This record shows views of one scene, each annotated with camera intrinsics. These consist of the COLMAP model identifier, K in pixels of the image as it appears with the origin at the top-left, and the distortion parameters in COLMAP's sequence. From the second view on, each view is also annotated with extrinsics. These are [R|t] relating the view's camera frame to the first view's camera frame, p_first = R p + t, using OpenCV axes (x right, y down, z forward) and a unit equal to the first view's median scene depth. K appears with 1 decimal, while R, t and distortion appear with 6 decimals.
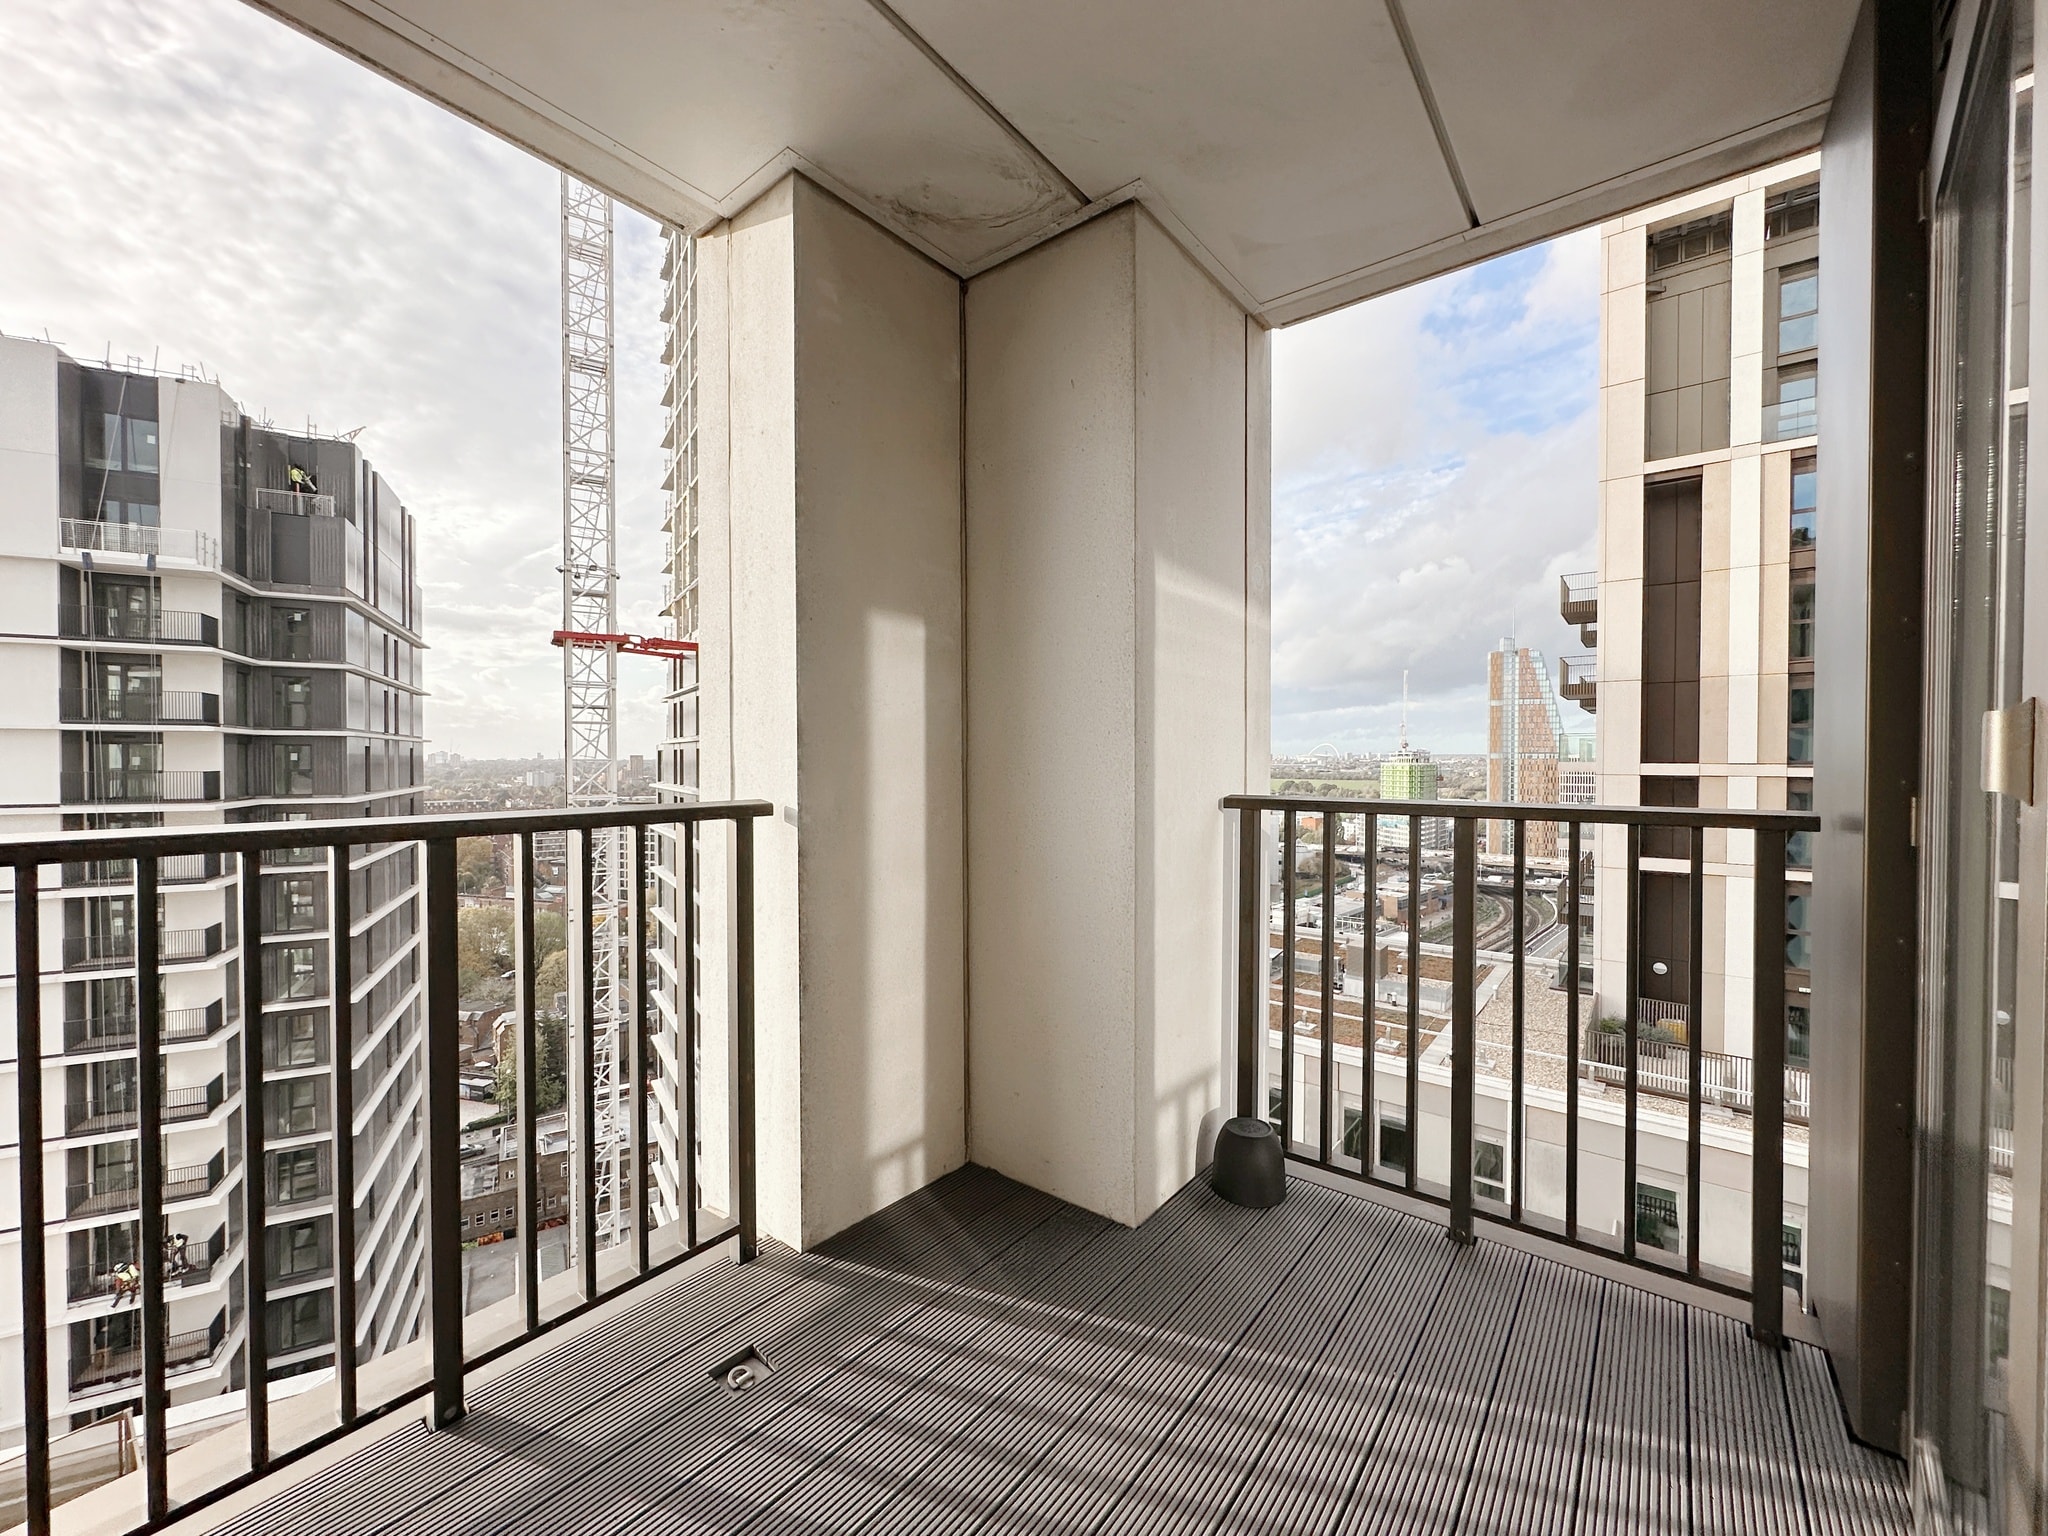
lens RADIAL K [[817.0, 0, 1022.1], [0, 817.0, 768.1], [0, 0, 1]] dist [-0.002355, 0.000417]
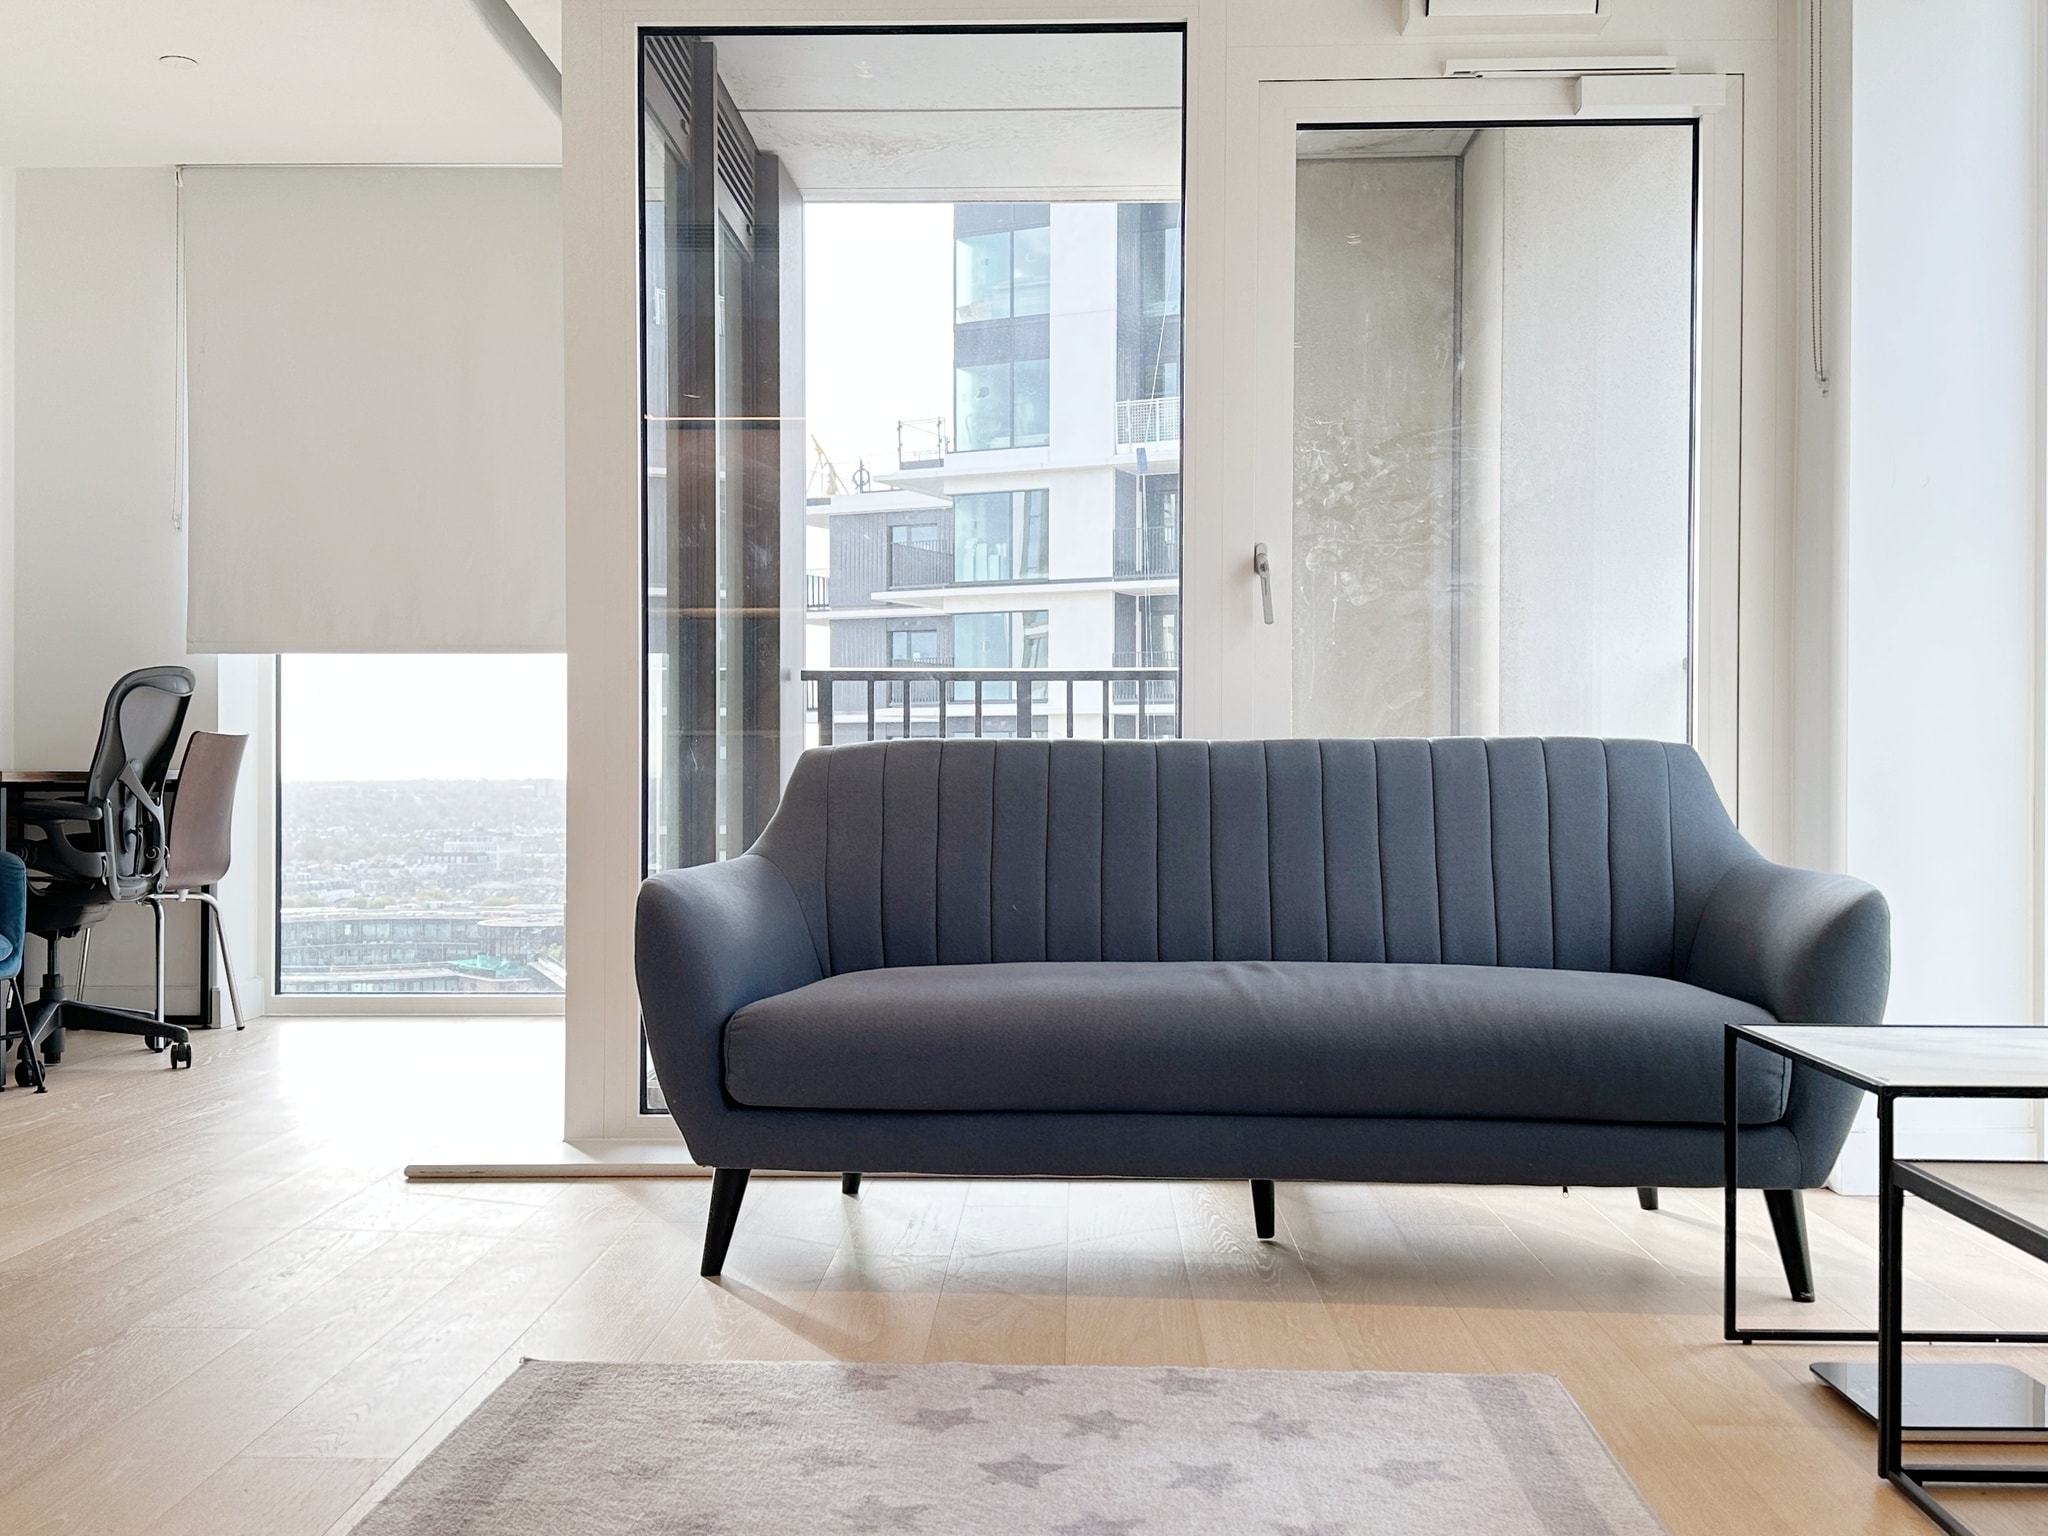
lens RADIAL K [[2052.5, 0, 1024.2], [0, 2052.5, 771.7], [0, 0, 1]] dist [0.056953, 0.000000]
pose [[0.598690, -0.000567, -0.800981, 0.158649], [-0.010931, 0.999901, -0.008878, 0.018449], [0.800906, 0.014071, 0.598624, -0.091399]]
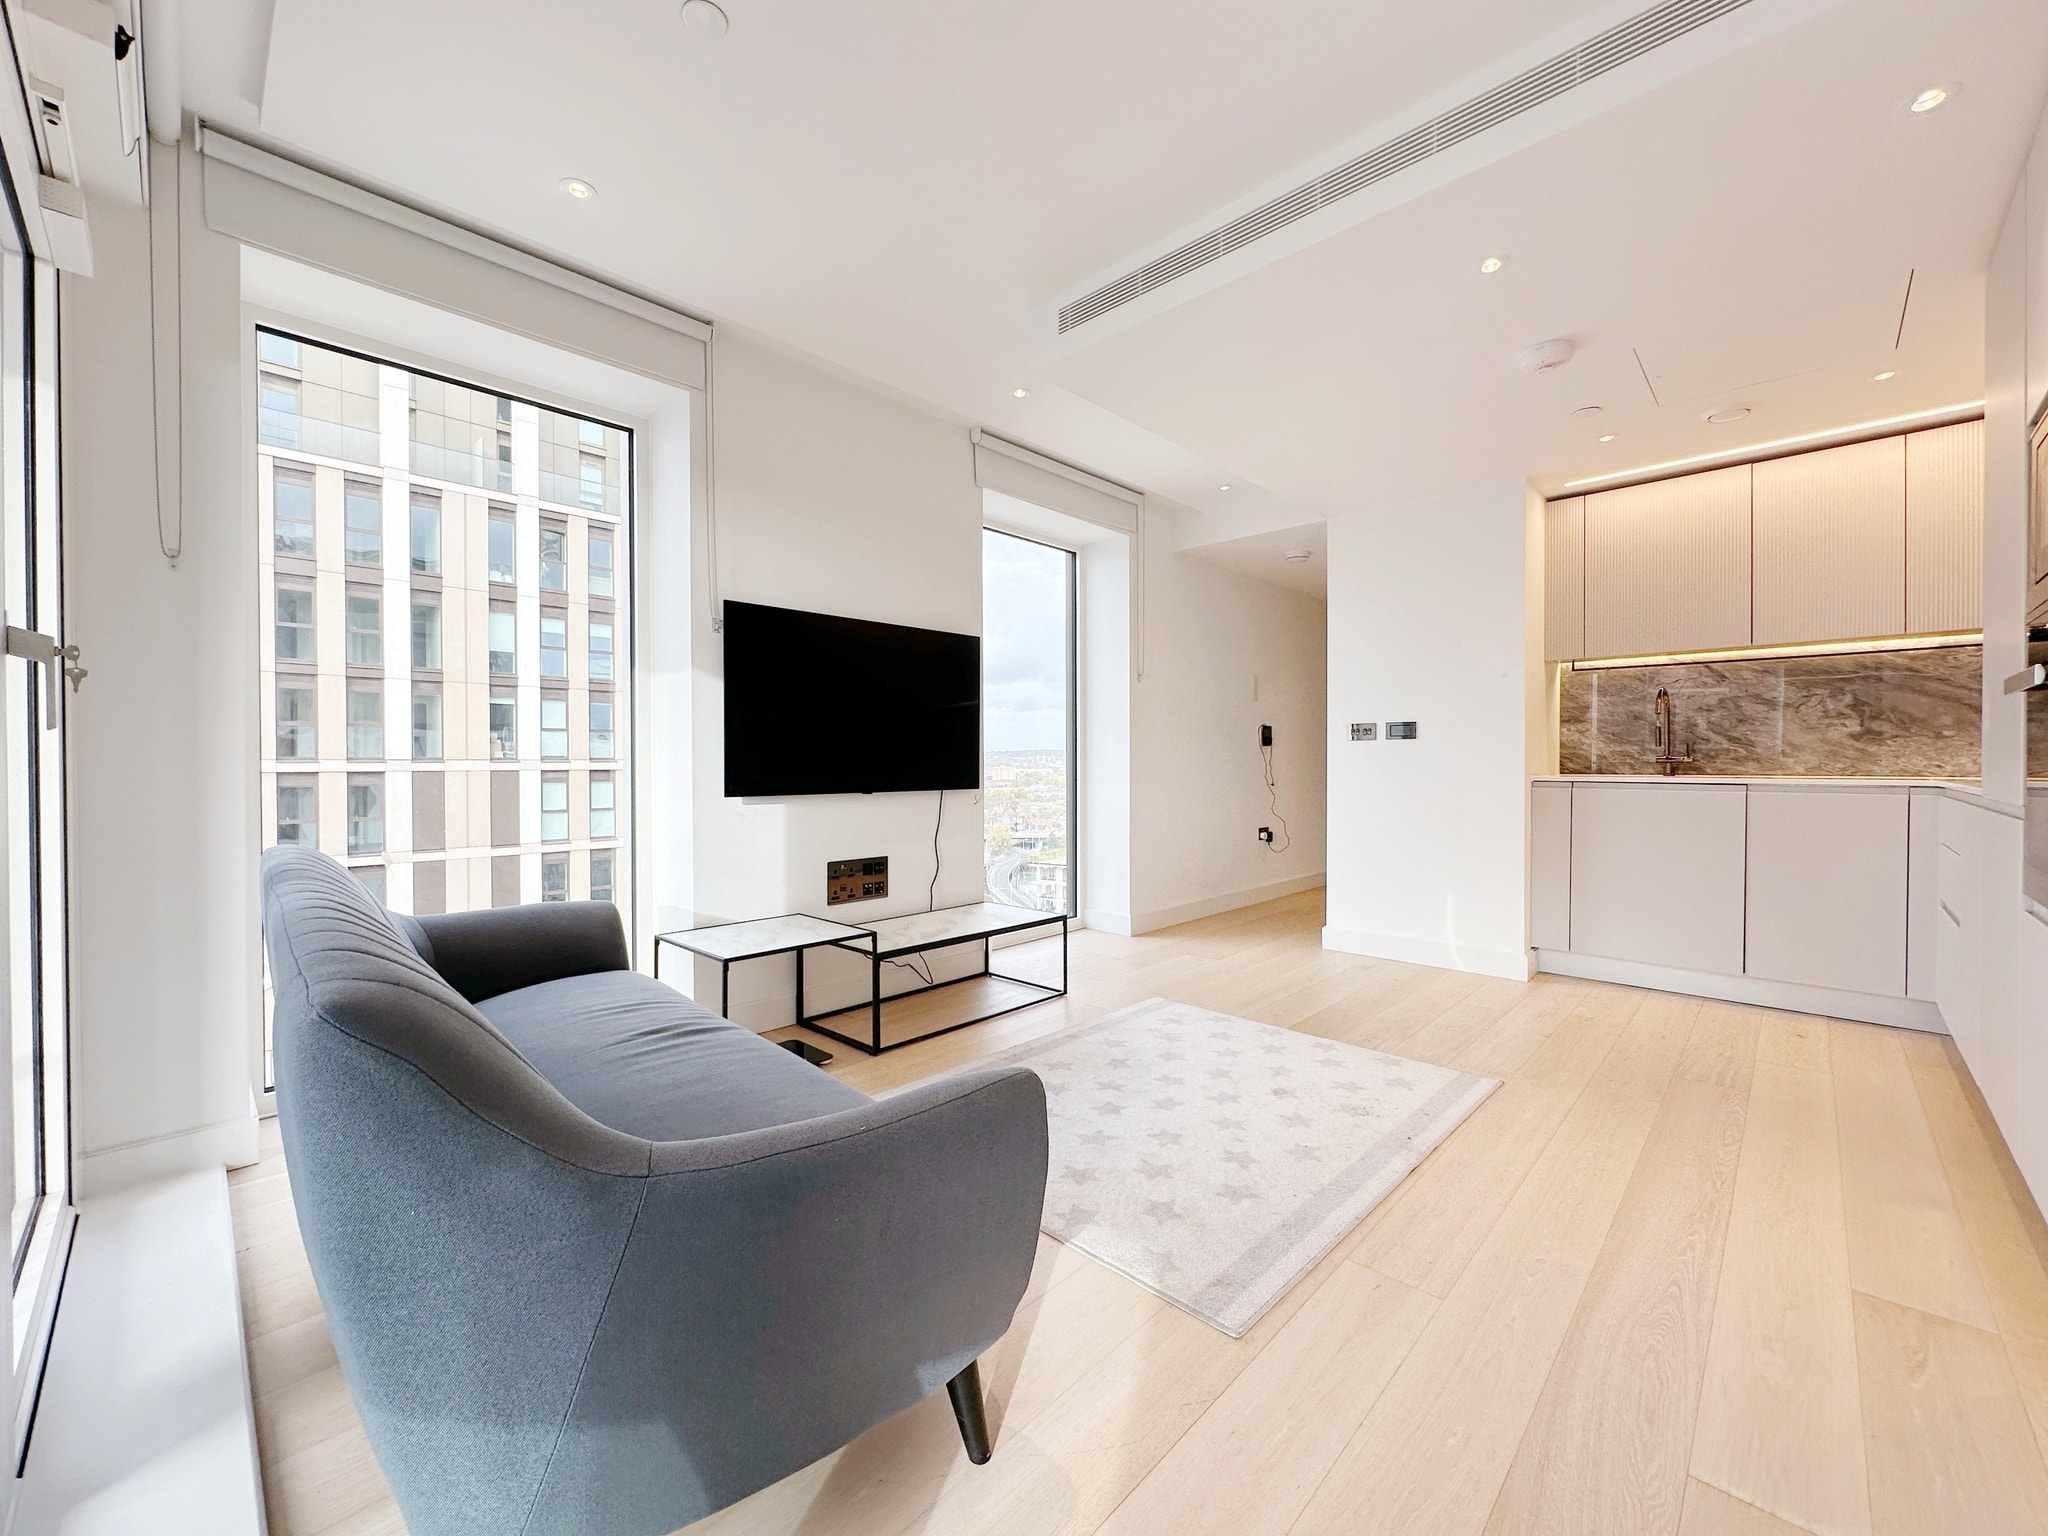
lens RADIAL K [[817.0, 0, 1023.4], [0, 817.0, 767.8], [0, 0, 1]] dist [-0.002355, 0.000417]
pose [[0.093024, -0.011499, 0.995597, -0.001261], [0.013700, 0.999853, 0.010269, 0.007407], [-0.995570, 0.012684, 0.093168, -0.038193]]
